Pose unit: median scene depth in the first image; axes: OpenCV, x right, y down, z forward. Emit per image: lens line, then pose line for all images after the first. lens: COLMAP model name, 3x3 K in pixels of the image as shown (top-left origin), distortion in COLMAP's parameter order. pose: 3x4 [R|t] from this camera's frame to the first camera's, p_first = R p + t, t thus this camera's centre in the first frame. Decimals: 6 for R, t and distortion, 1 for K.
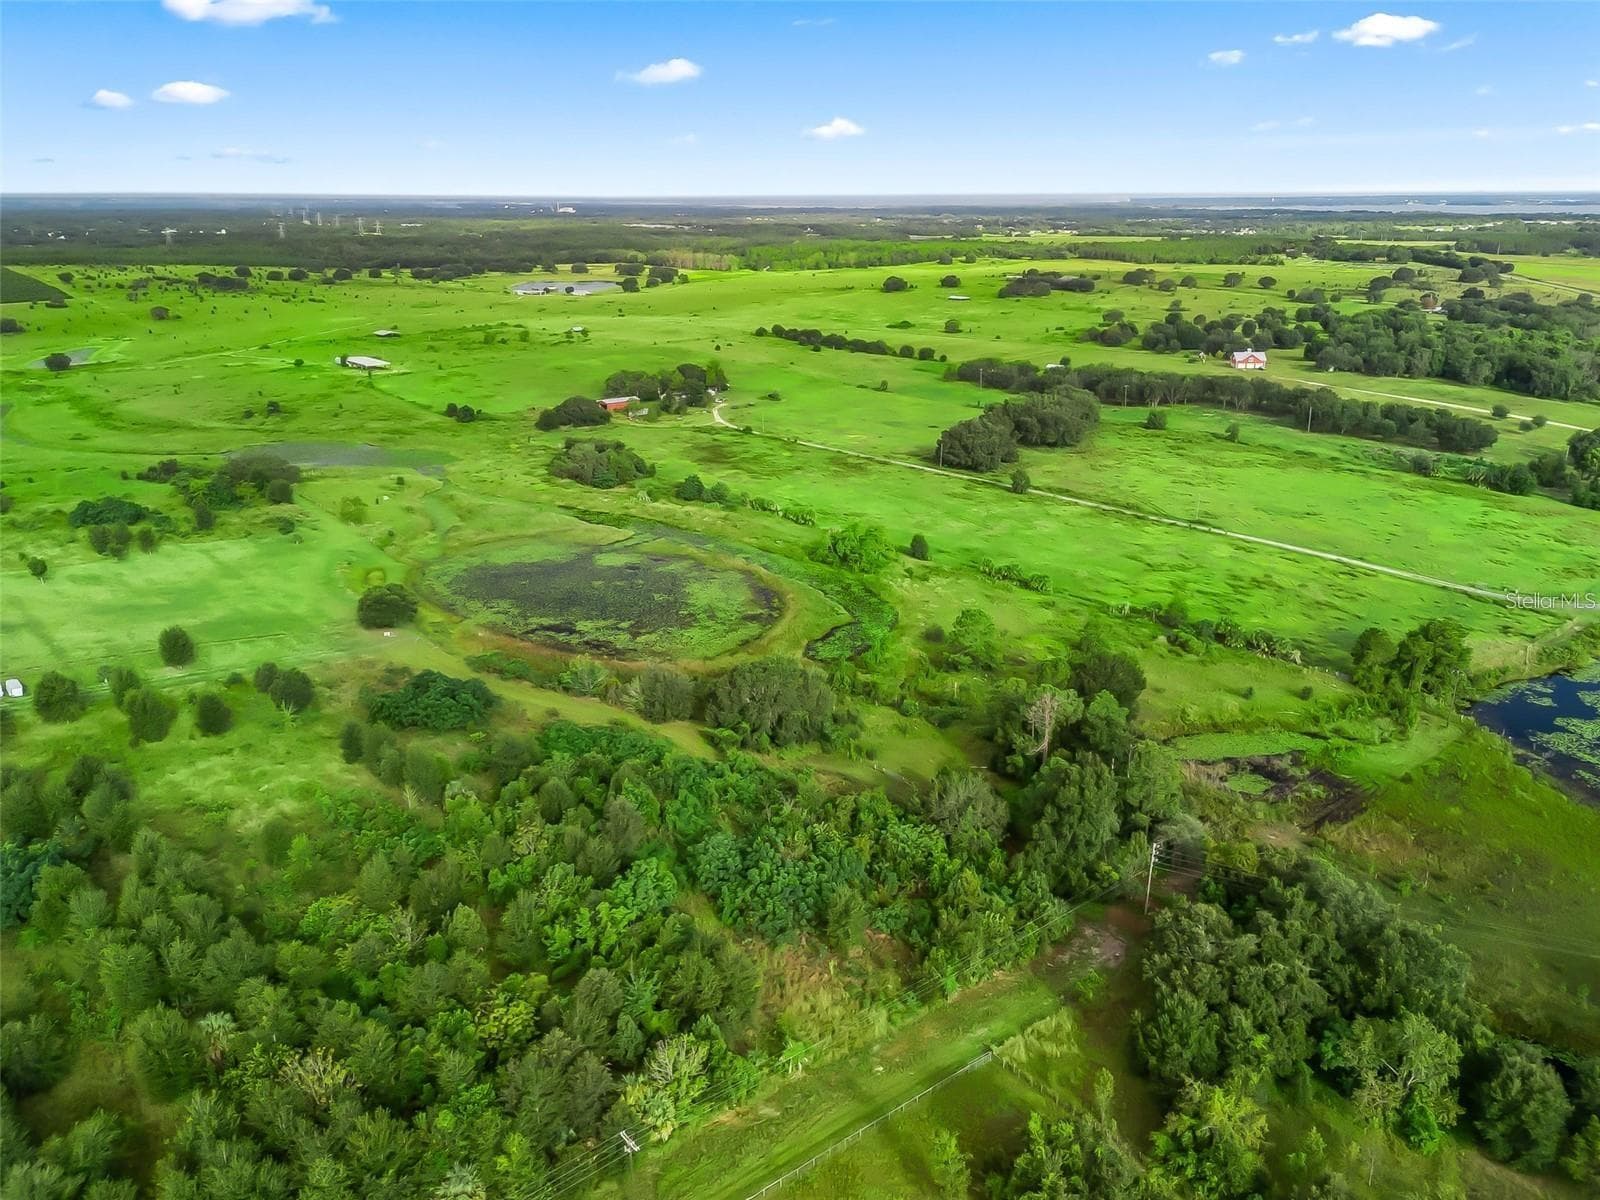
lens RADIAL K [[1171.1, 0, 806.2], [0, 1171.1, 595.9], [0, 0, 1]] dist [0.081047, -0.090337]
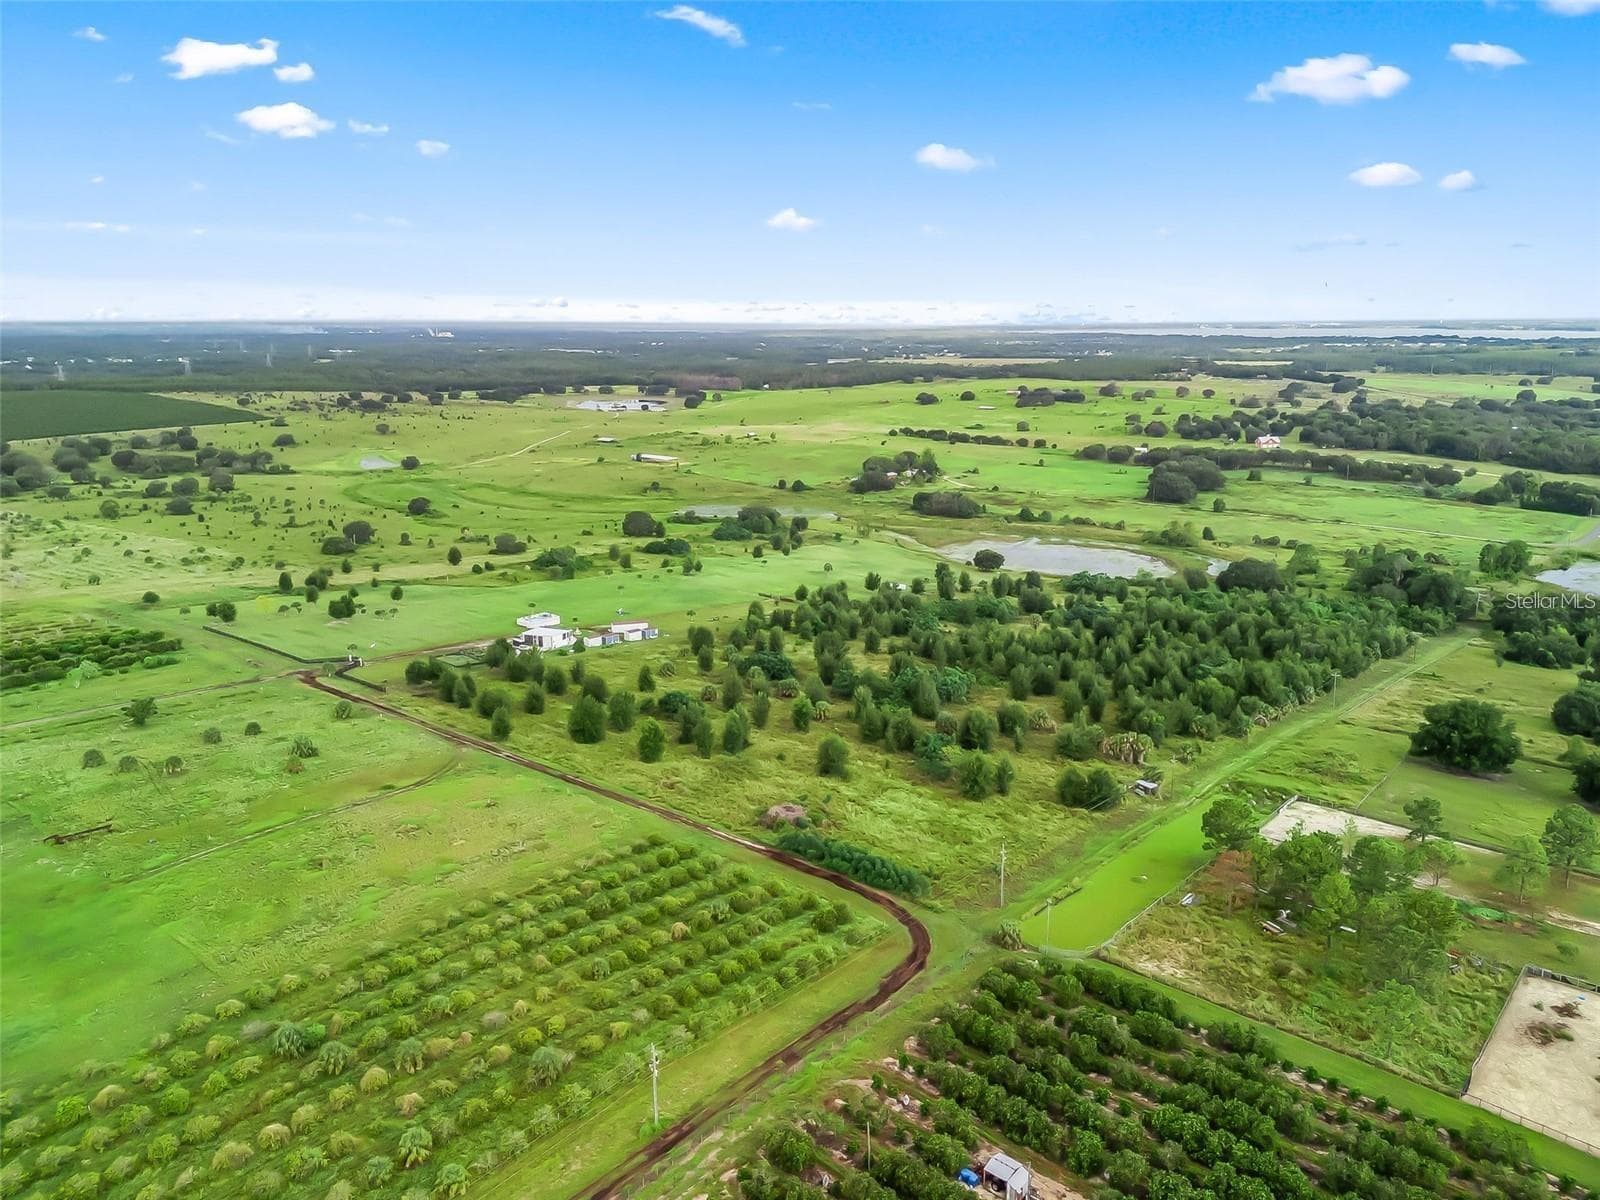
lens RADIAL K [[1181.3, 0, 811.9], [0, 1181.3, 600.5], [0, 0, 1]] dist [0.072375, -0.083040]
pose [[0.988454, -0.036903, 0.146961, -0.388614], [0.050406, 0.994734, -0.089241, 0.095994], [-0.142894, 0.095618, 0.985108, -0.350063]]
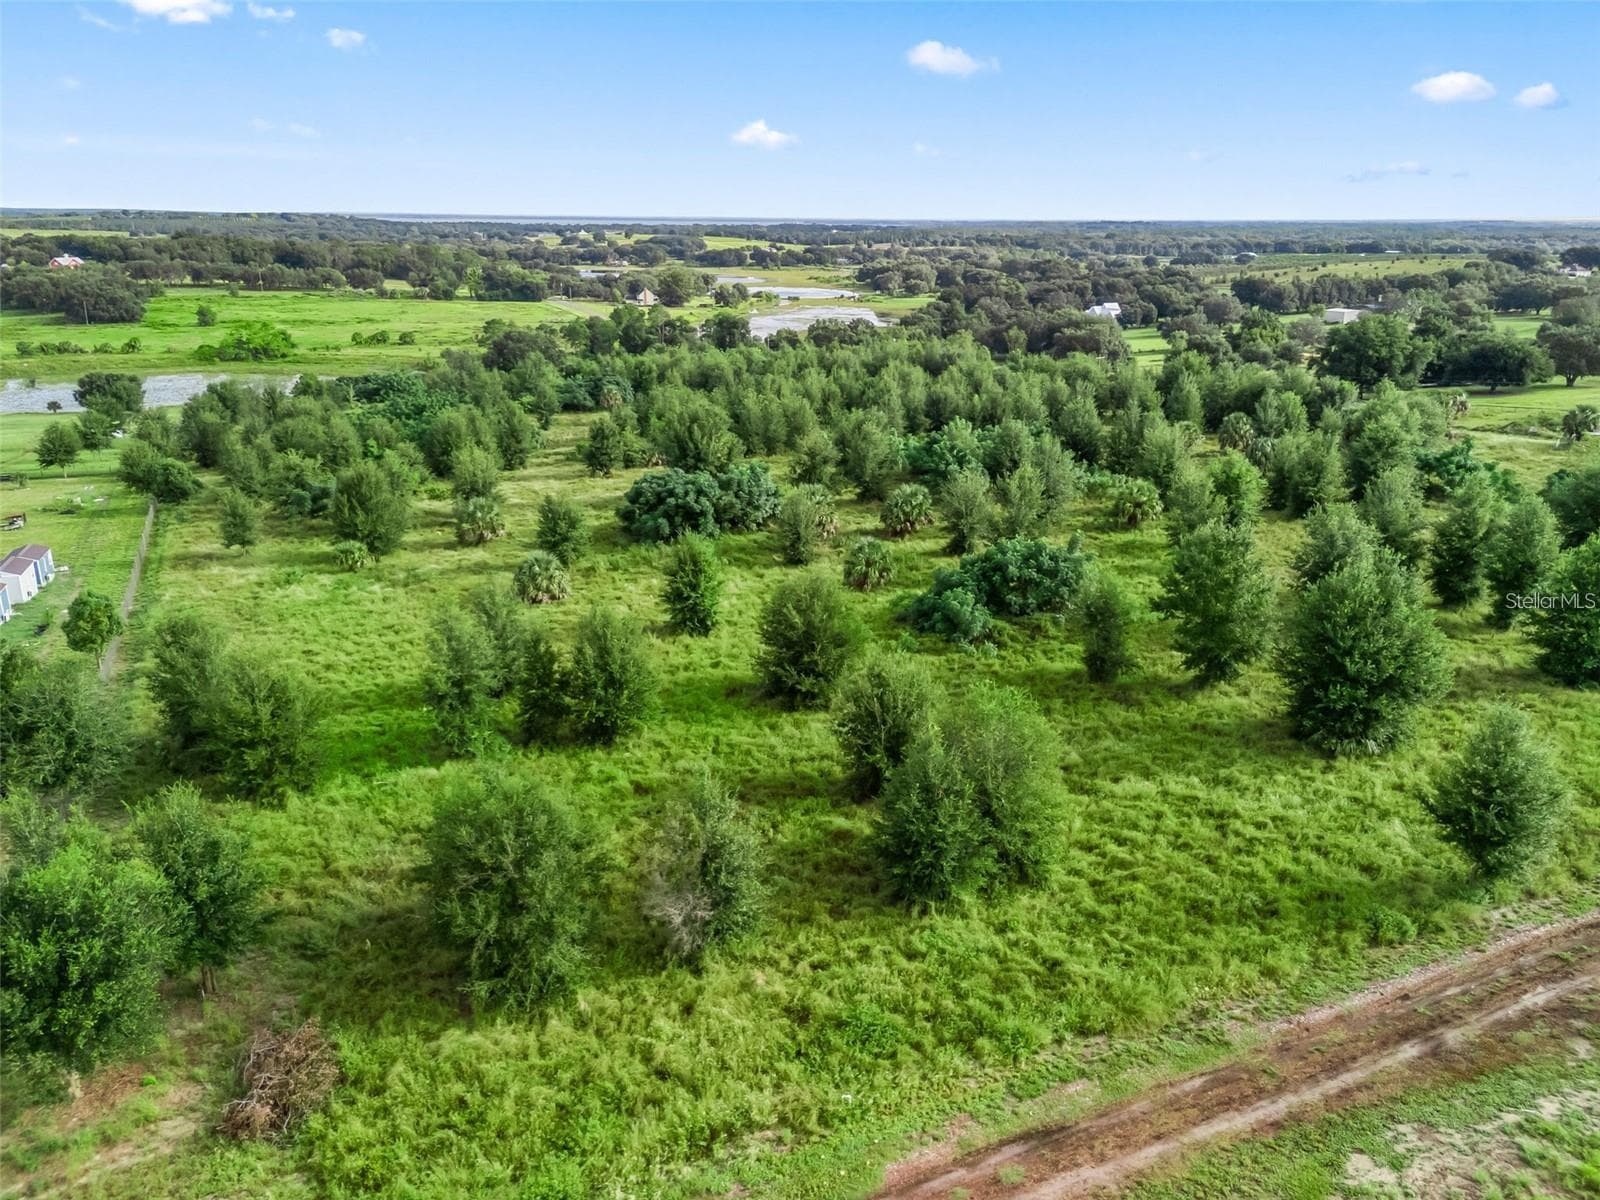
lens RADIAL K [[1181.3, 0, 811.9], [0, 1181.3, 600.5], [0, 0, 1]] dist [0.072375, -0.083040]
pose [[0.269976, -0.291291, 0.917749, -0.503190], [0.298621, 0.931474, 0.207801, 0.059950], [-0.915390, 0.217957, 0.338461, 0.057563]]
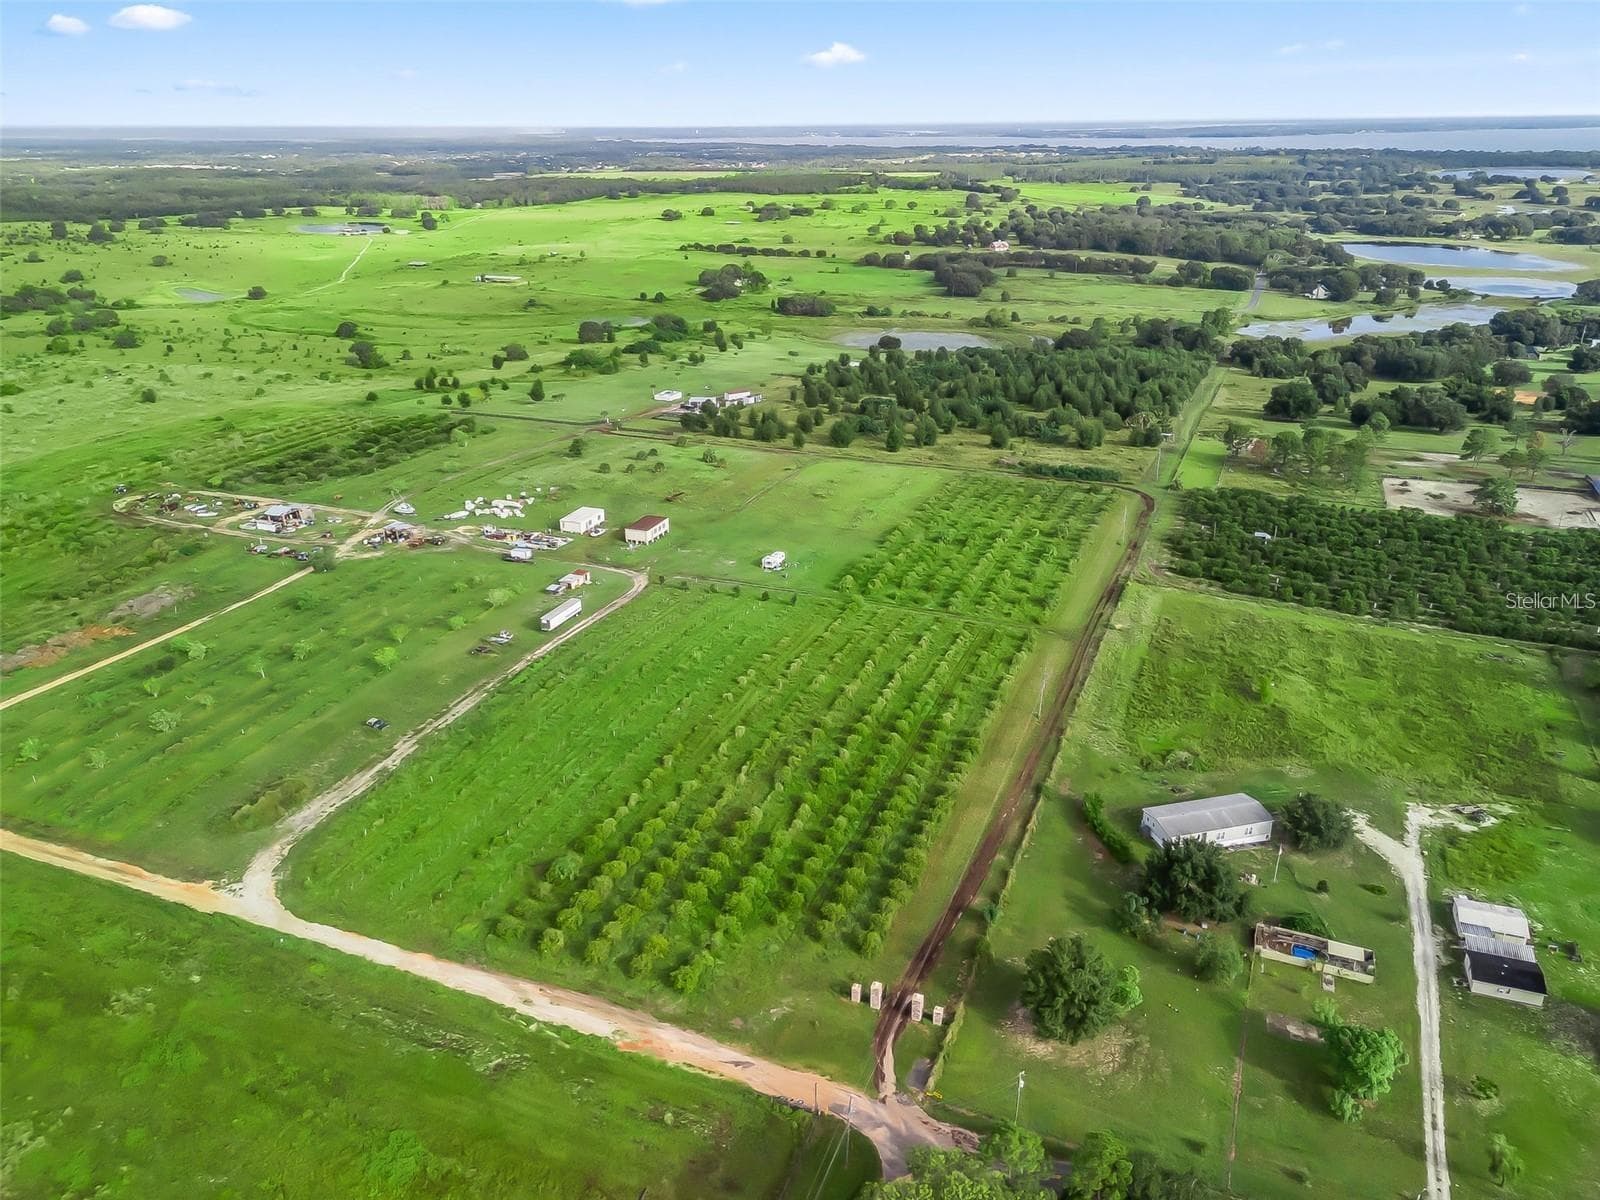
lens RADIAL K [[1181.3, 0, 811.9], [0, 1181.3, 600.5], [0, 0, 1]] dist [0.072375, -0.083040]
pose [[0.890683, -0.173894, 0.420053, -0.700622], [0.150878, 0.984654, 0.087705, 0.126744], [-0.428858, -0.014741, 0.903252, -0.514899]]
